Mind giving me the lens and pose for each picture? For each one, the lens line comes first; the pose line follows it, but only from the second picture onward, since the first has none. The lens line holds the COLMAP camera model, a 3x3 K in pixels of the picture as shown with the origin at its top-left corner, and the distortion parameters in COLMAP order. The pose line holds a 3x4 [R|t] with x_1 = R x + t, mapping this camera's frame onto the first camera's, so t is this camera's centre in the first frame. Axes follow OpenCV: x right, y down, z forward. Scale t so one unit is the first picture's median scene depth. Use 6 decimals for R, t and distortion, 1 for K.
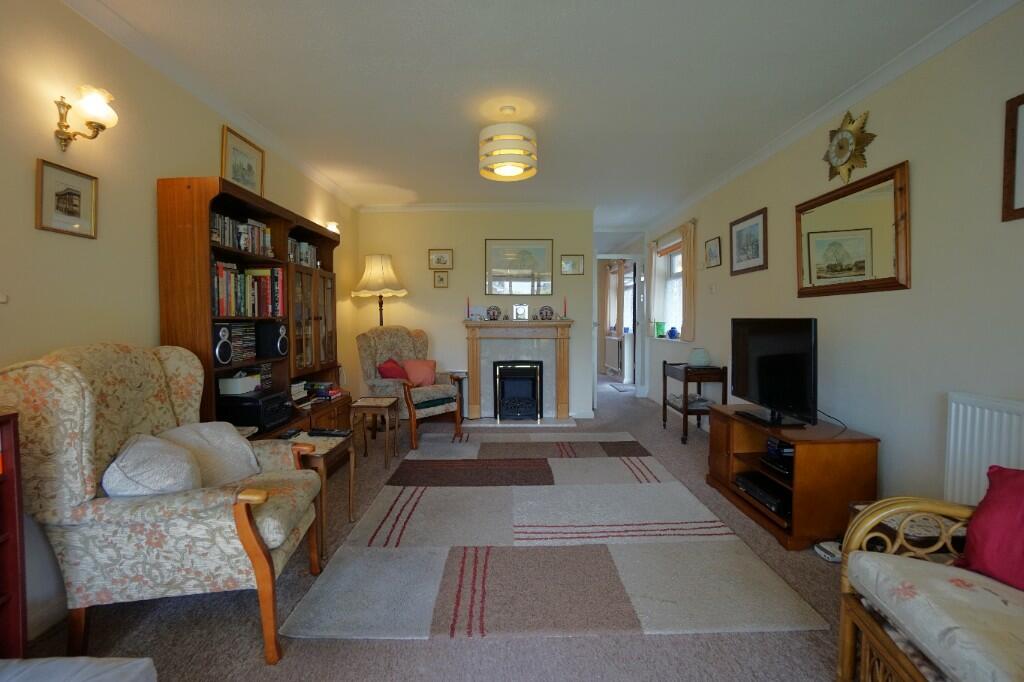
lens RADIAL K [[457.7, 0, 514.1], [0, 457.7, 335.7], [0, 0, 1]] dist [-0.047428, 0.015606]
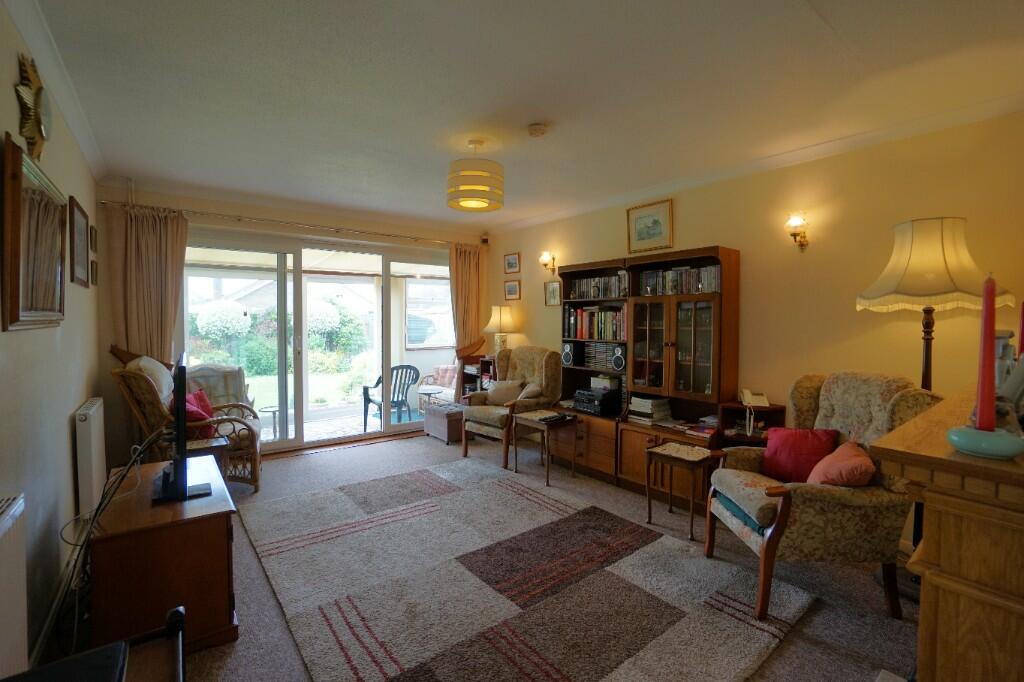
lens RADIAL K [[457.7, 0, 510.6], [0, 457.7, 334.7], [0, 0, 1]] dist [-0.047428, 0.015606]
pose [[-0.791858, 0.019252, -0.610402, 0.472351], [-0.022563, 0.997898, 0.060744, -0.115676], [0.610288, 0.061873, -0.789759, 1.600788]]
